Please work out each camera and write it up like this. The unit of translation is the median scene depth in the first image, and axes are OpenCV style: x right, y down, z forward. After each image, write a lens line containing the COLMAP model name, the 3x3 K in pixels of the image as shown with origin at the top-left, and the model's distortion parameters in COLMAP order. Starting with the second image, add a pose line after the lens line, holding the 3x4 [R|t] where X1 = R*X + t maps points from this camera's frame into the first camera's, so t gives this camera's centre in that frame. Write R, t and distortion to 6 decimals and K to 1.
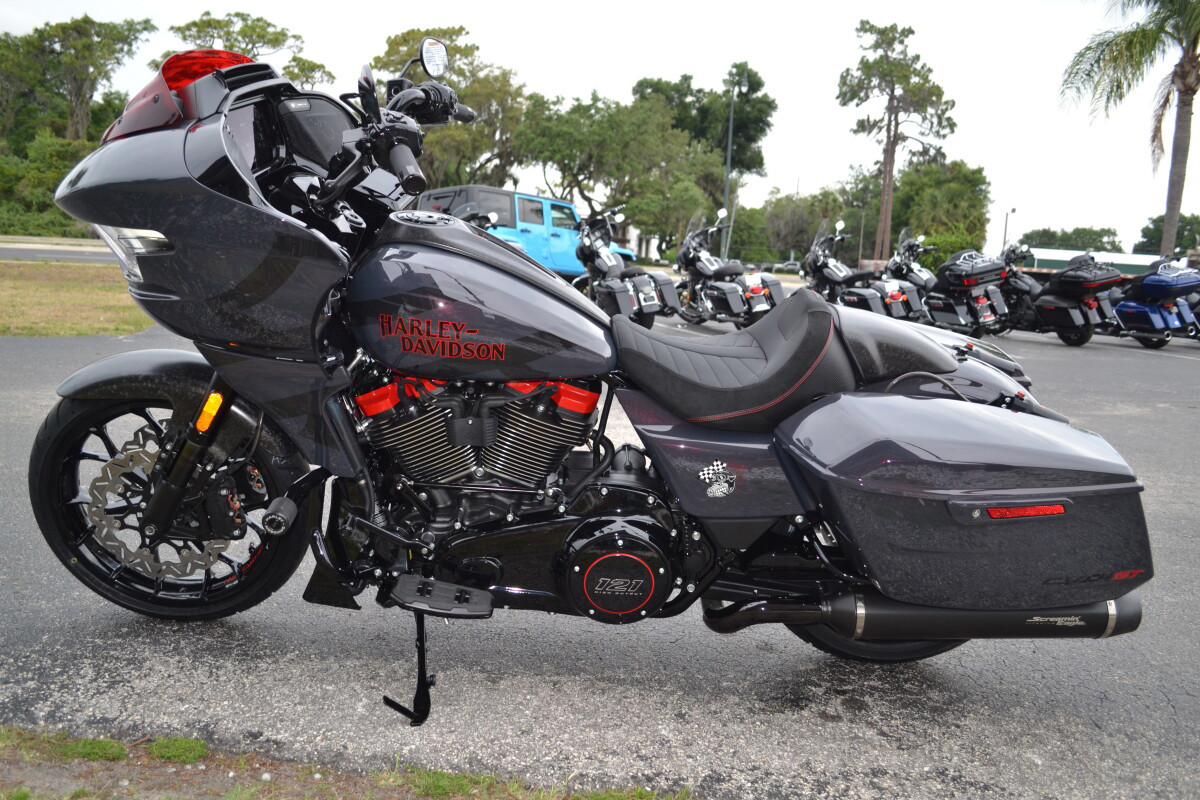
lens RADIAL K [[1026.4, 0, 593.0], [0, 1026.4, 395.9], [0, 0, 1]] dist [-0.070679, 0.003536]
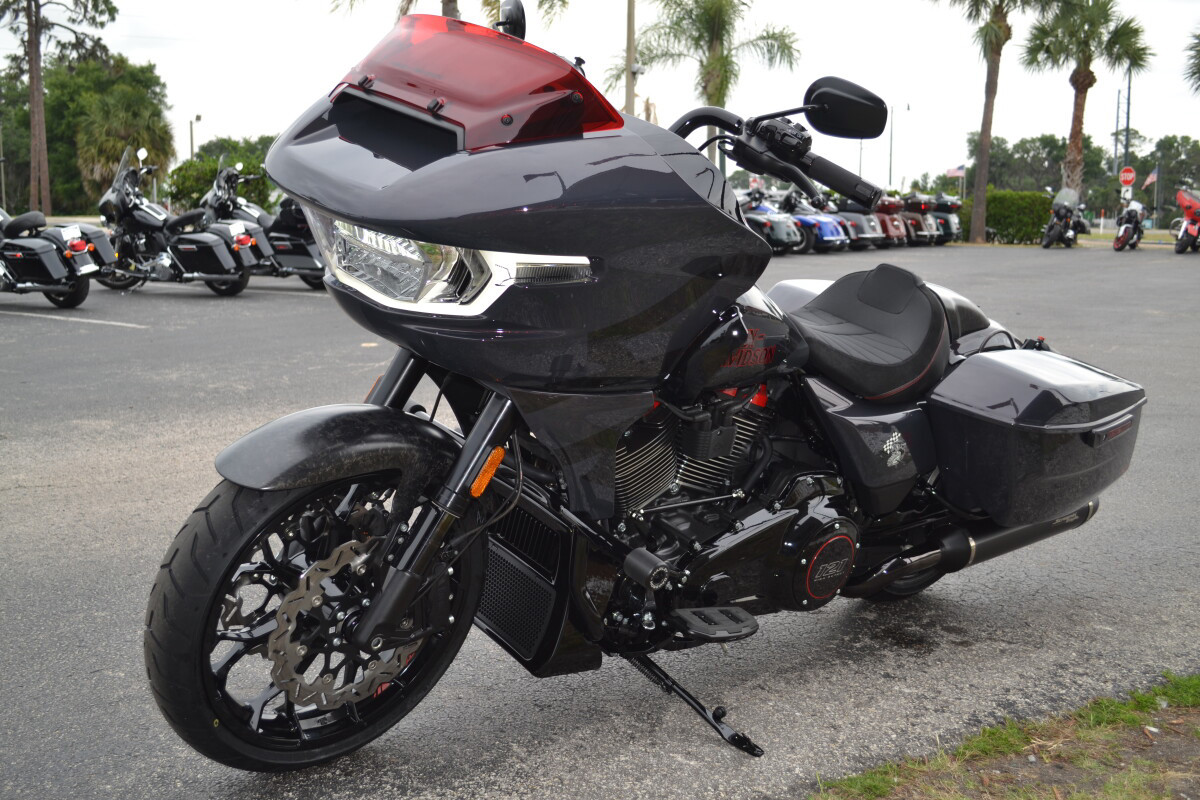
lens RADIAL K [[1305.0, 0, 596.5], [0, 1305.0, 380.8], [0, 0, 1]] dist [-0.028832, -0.024805]
pose [[0.768089, -0.133879, 0.626191, -0.153247], [0.121819, 0.990591, 0.062362, -0.017929], [-0.628649, 0.028382, 0.777171, 0.021258]]
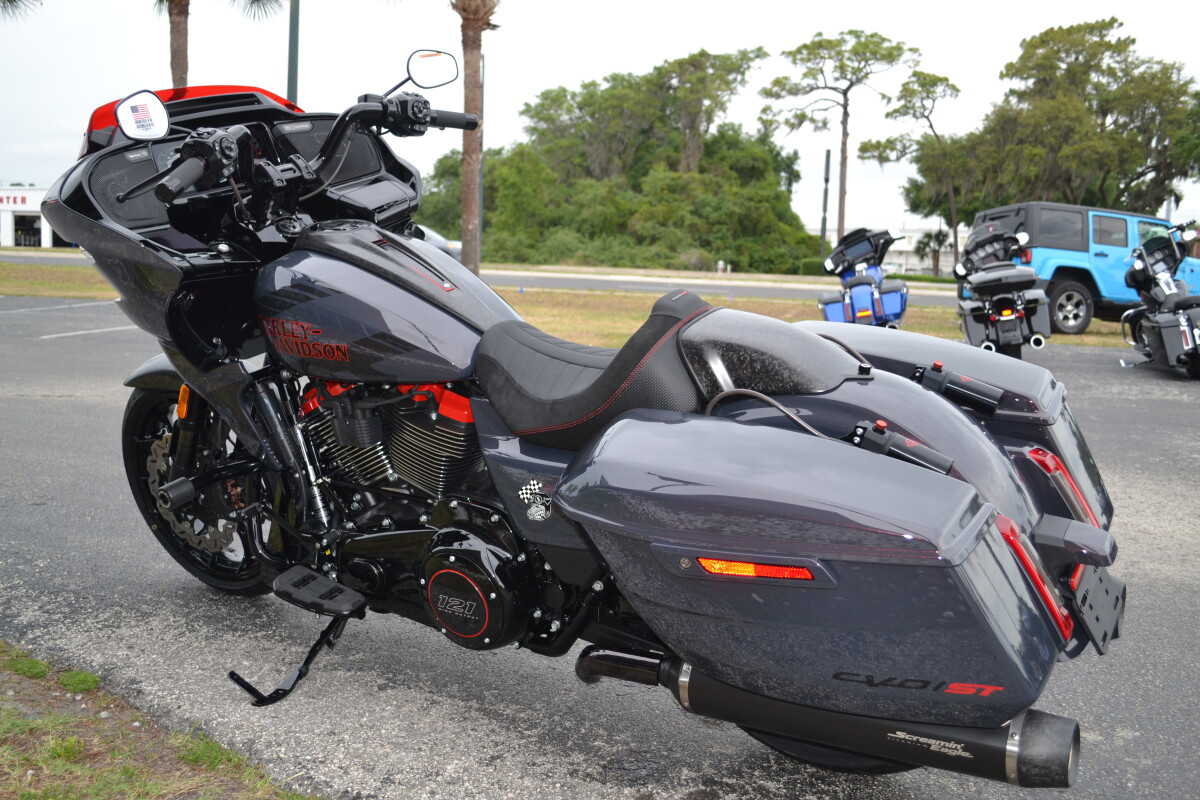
lens RADIAL K [[1133.4, 0, 600.0], [0, 1133.4, 400.0], [0, 0, 1]] dist [-0.060829, 0.007609]
pose [[0.843590, 0.044084, -0.535176, 0.110704], [-0.064842, 0.997695, -0.020027, 0.001543], [0.533059, 0.051596, 0.844503, 0.030000]]
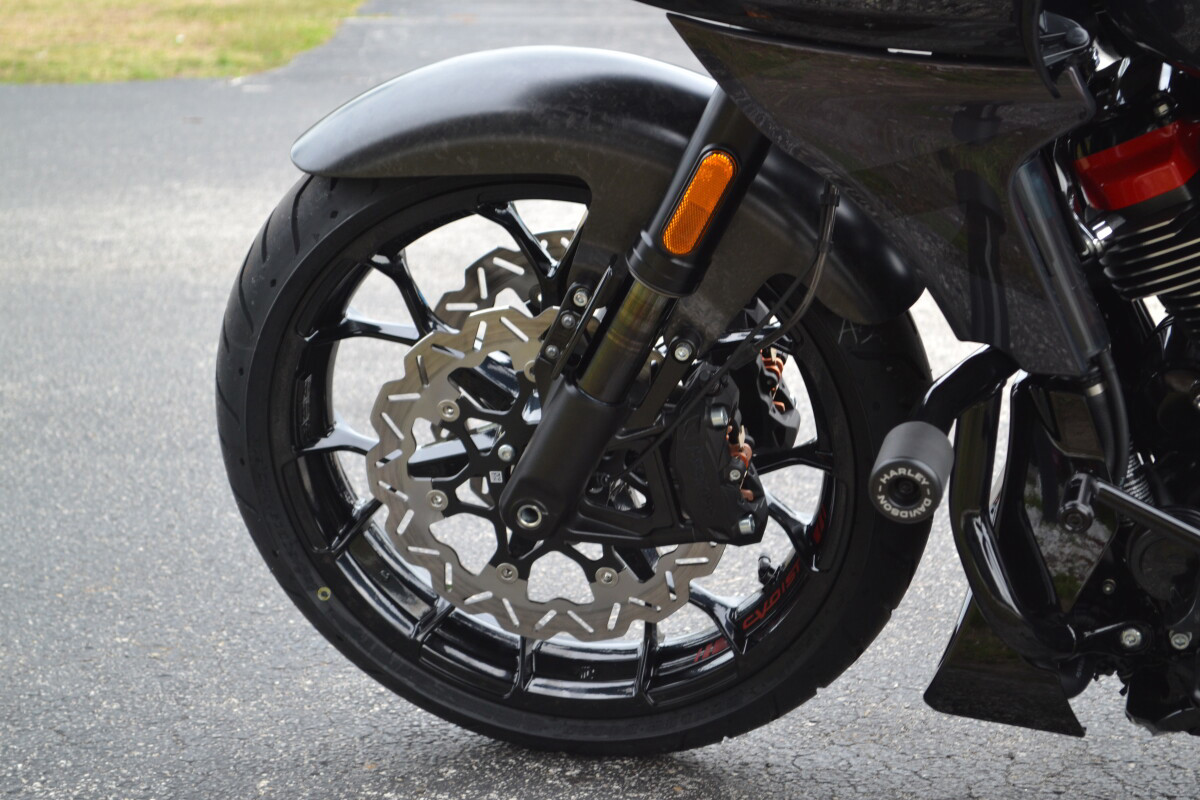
lens RADIAL K [[2718.7, 0, 600.0], [0, 2718.7, 400.0], [0, 0, 1]] dist [0.013385, 0.315311]
pose [[0.960131, 0.004839, -0.279508, -0.020788], [0.012105, 0.998193, 0.058863, 0.004727], [0.279287, -0.059900, 0.958337, 0.001582]]
